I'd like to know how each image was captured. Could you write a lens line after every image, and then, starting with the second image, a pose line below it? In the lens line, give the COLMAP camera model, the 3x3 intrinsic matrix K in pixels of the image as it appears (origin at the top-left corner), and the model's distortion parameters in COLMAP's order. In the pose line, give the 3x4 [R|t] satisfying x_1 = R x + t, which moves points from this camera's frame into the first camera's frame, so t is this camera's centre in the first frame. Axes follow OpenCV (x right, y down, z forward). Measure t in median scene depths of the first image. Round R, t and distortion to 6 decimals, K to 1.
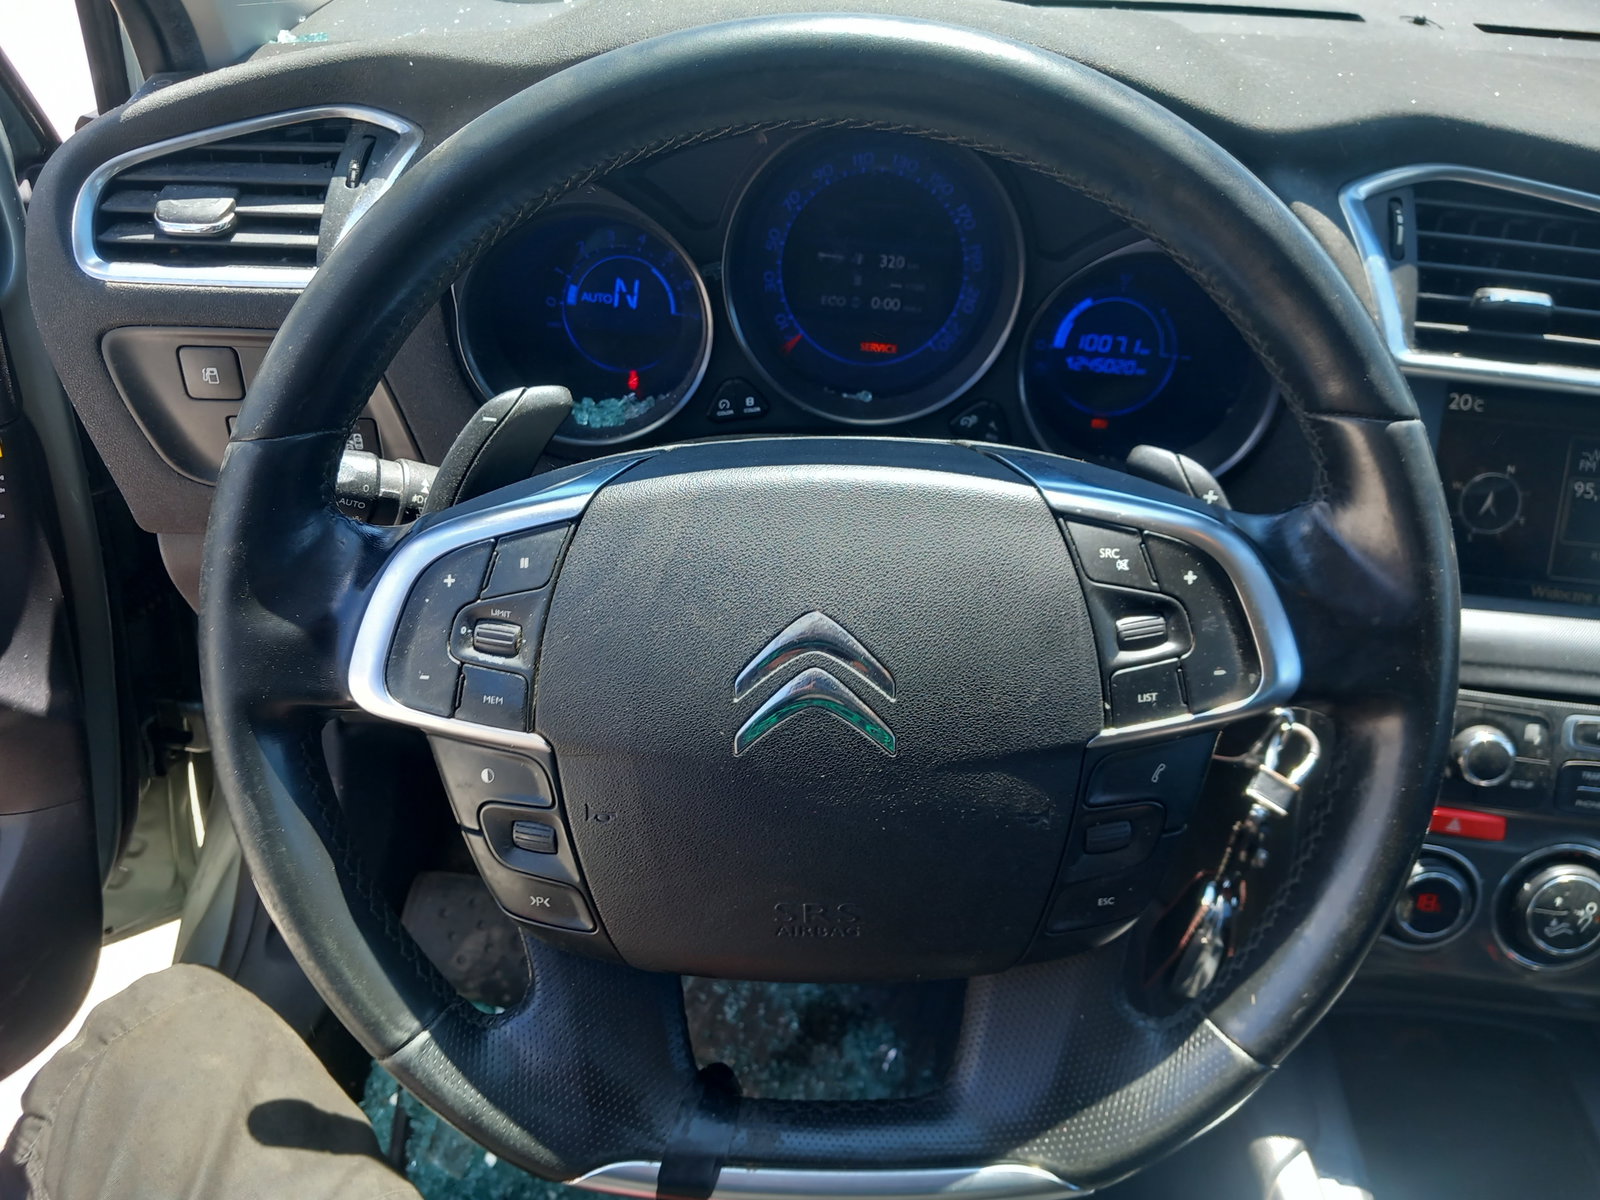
lens RADIAL K [[1264.6, 0, 801.7], [0, 1264.6, 617.8], [0, 0, 1]] dist [0.027828, -0.027405]
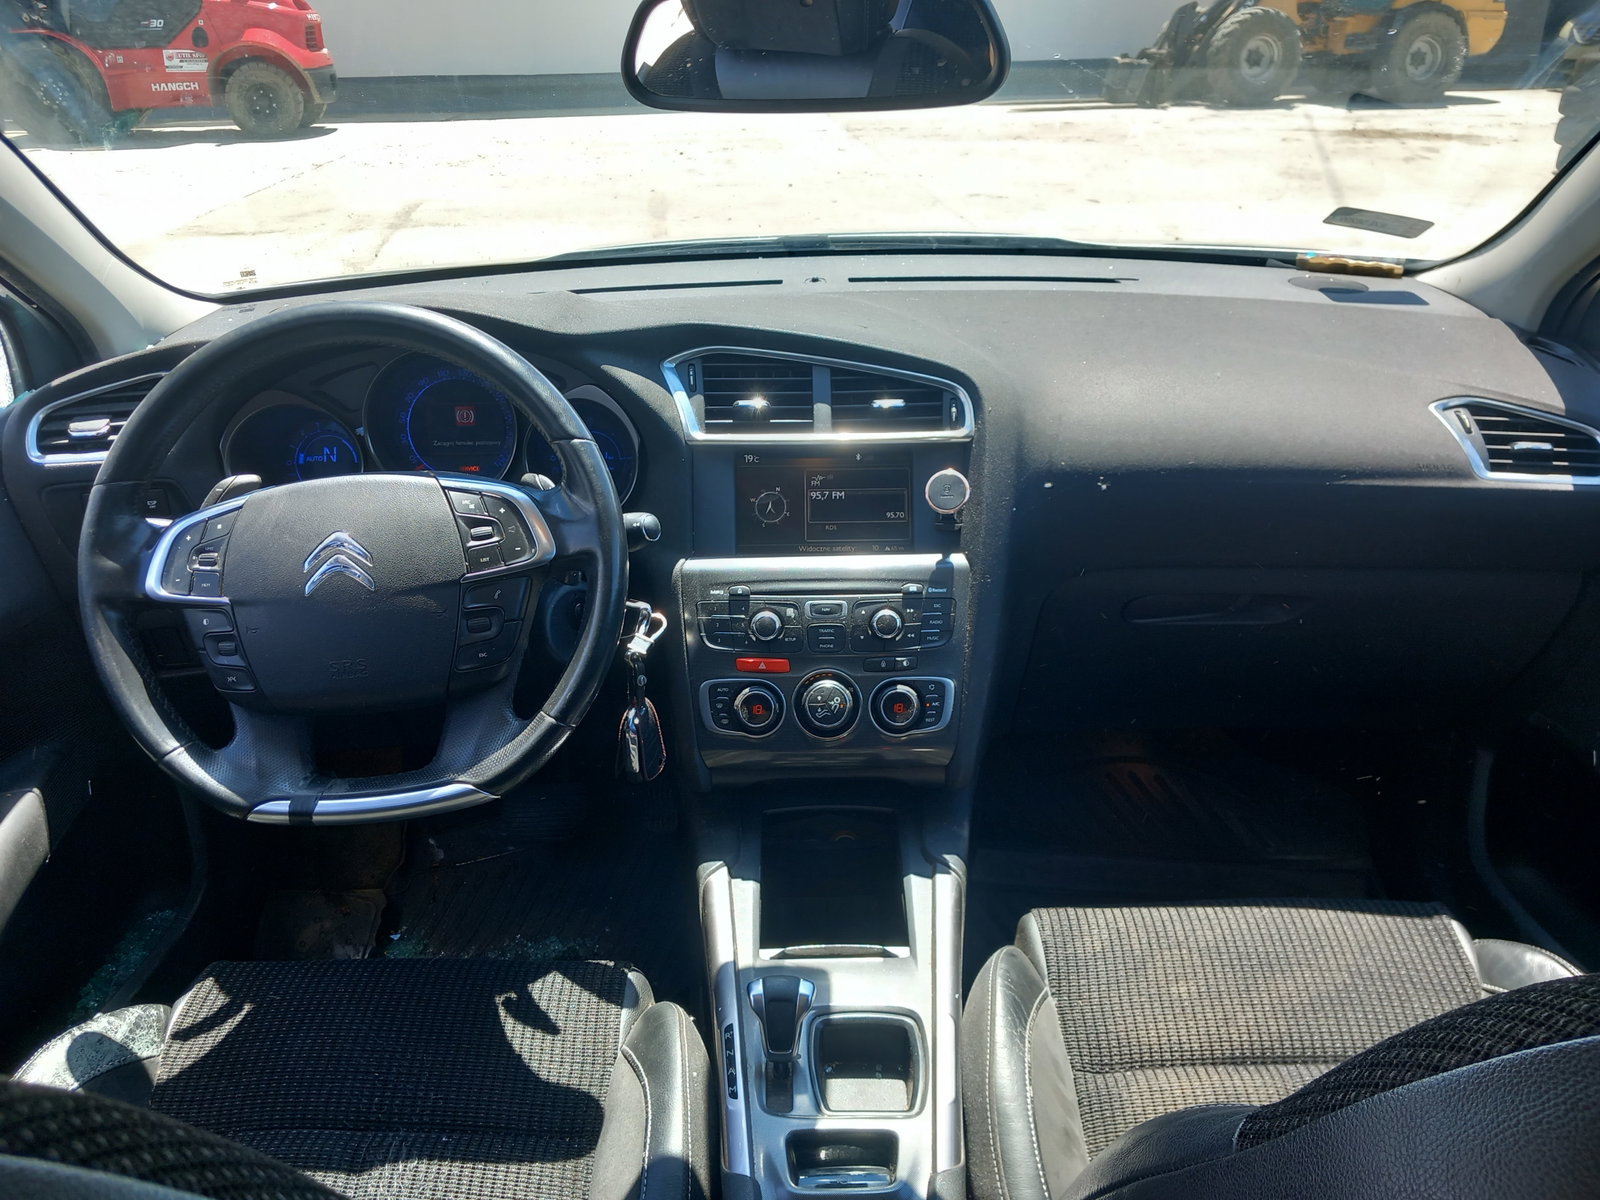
lens RADIAL K [[1264.6, 0, 799.0], [0, 1264.6, 624.8], [0, 0, 1]] dist [0.027828, -0.027405]
pose [[0.992690, -0.113495, 0.041043, 0.484586], [0.119373, 0.973419, -0.195462, 0.471699], [-0.017768, 0.198932, 0.979852, -0.869516]]
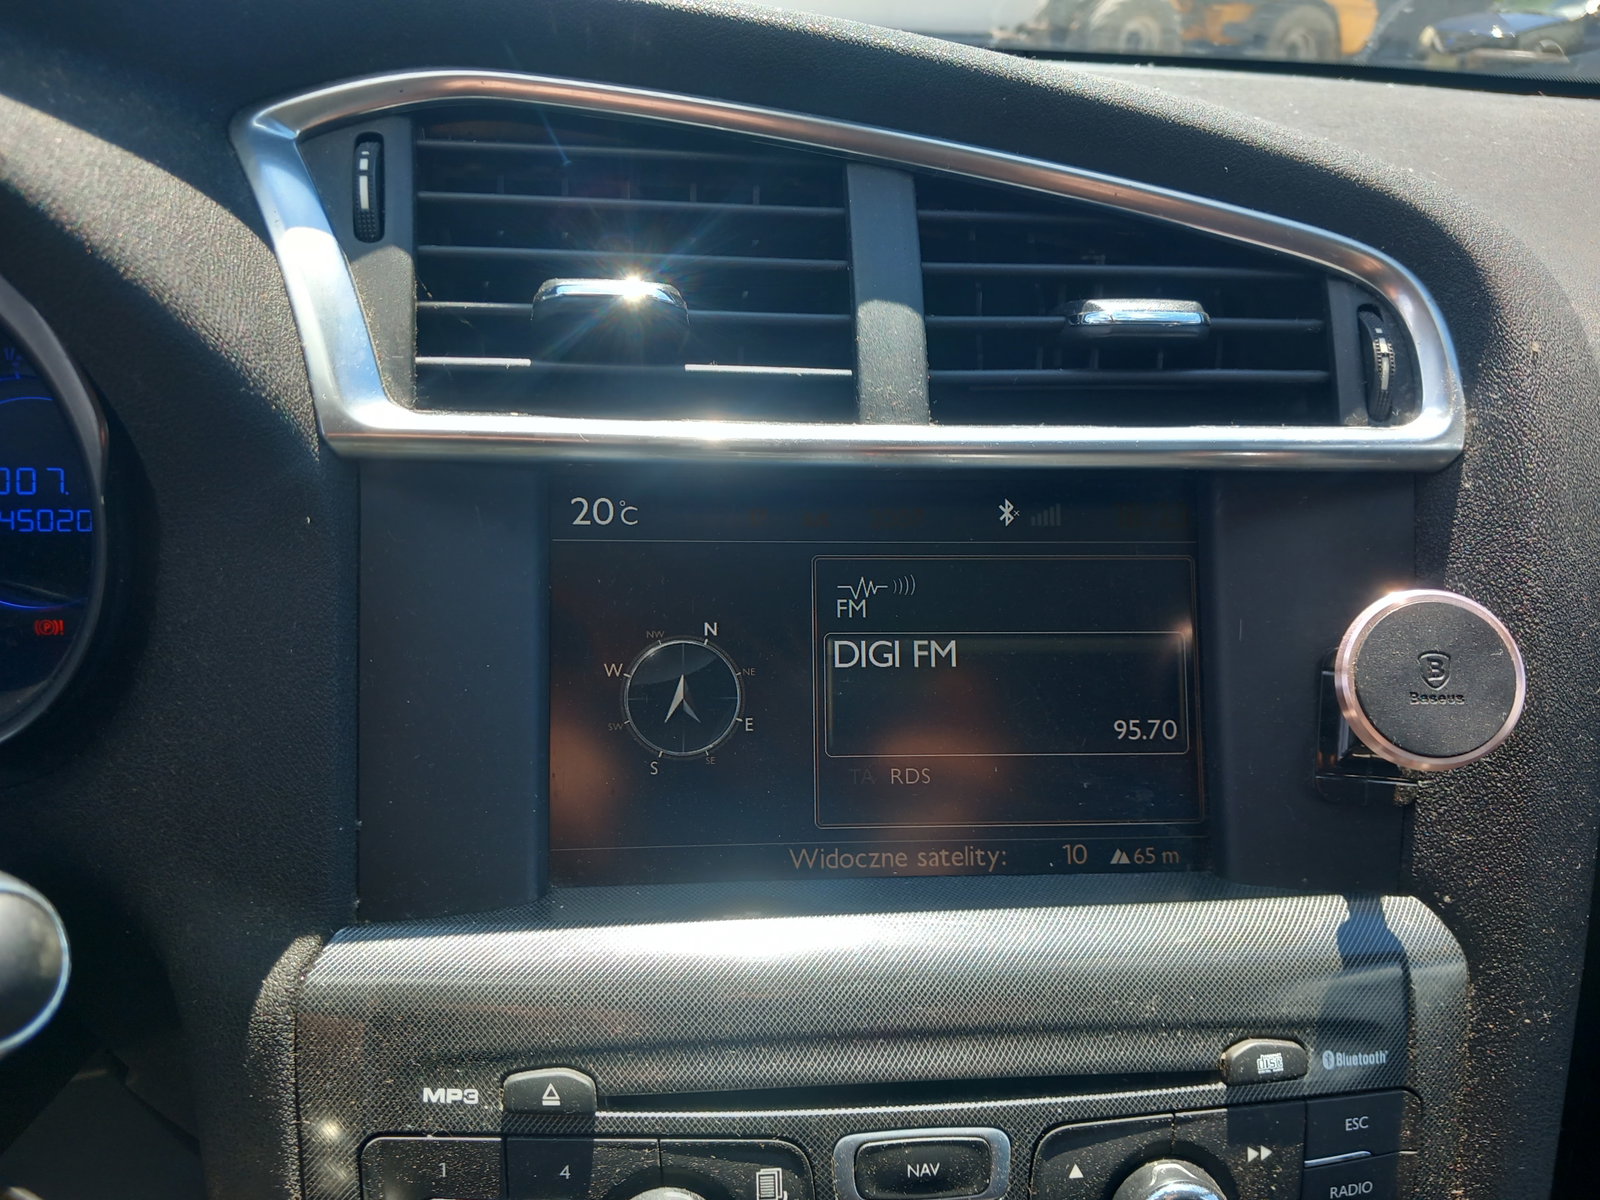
lens RADIAL K [[1264.6, 0, 804.5], [0, 1264.6, 624.0], [0, 0, 1]] dist [0.027828, -0.027405]
pose [[0.980643, -0.104720, 0.165450, 0.509537], [0.133297, 0.975979, -0.172328, -0.024743], [-0.143430, 0.191047, 0.971045, 0.493637]]
